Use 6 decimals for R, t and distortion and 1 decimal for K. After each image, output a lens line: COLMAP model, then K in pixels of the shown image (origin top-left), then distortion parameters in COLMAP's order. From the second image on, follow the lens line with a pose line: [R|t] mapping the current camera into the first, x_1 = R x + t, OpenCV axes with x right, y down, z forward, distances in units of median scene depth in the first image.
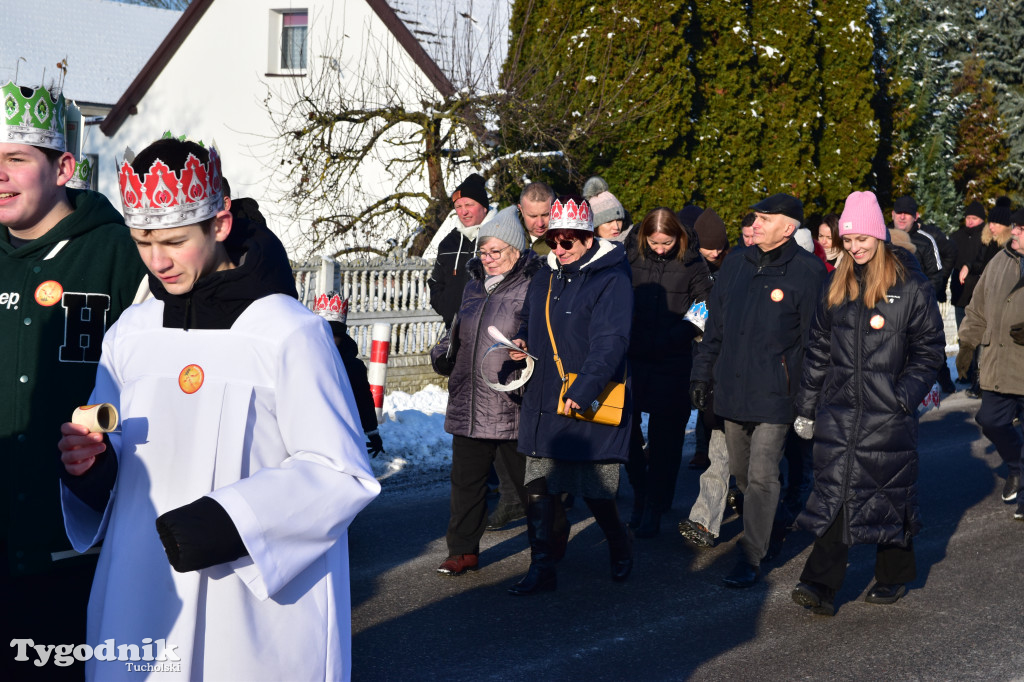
lens RADIAL K [[2059.0, 0, 510.7], [0, 2059.0, 343.7], [0, 0, 1]] dist [0.177091, 0.440313]
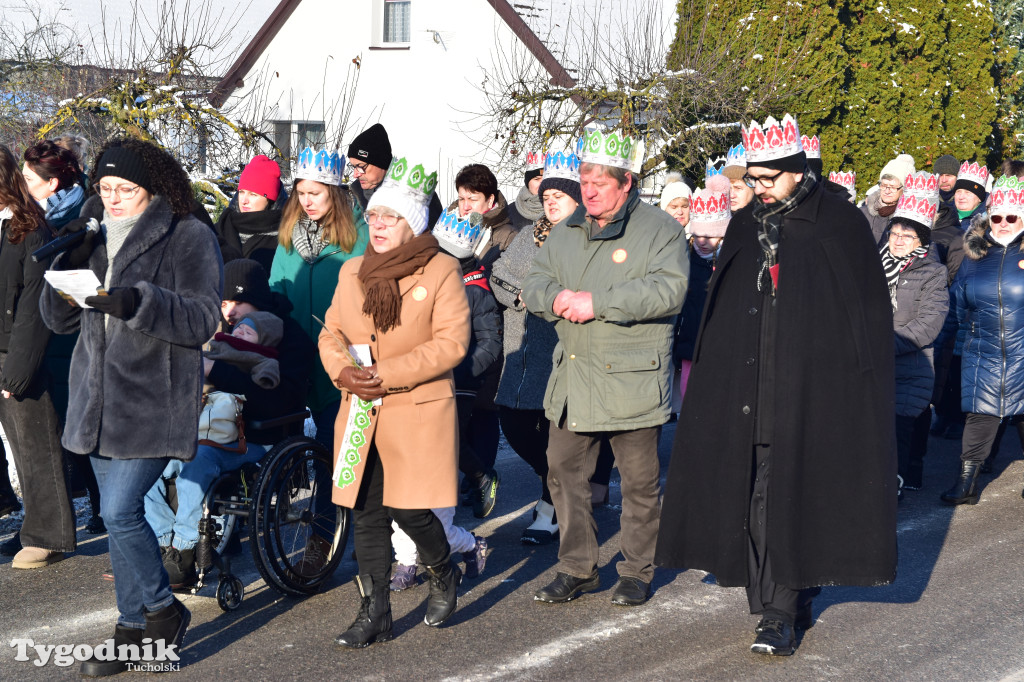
lens RADIAL K [[2090.3, 0, 511.7], [0, 2090.3, 345.7], [0, 0, 1]] dist [0.177318, 0.553468]
pose [[0.999860, -0.015008, 0.007461, -0.103924], [0.014860, 0.999699, 0.019530, 0.004696], [-0.007752, -0.019416, 0.999781, -0.146108]]
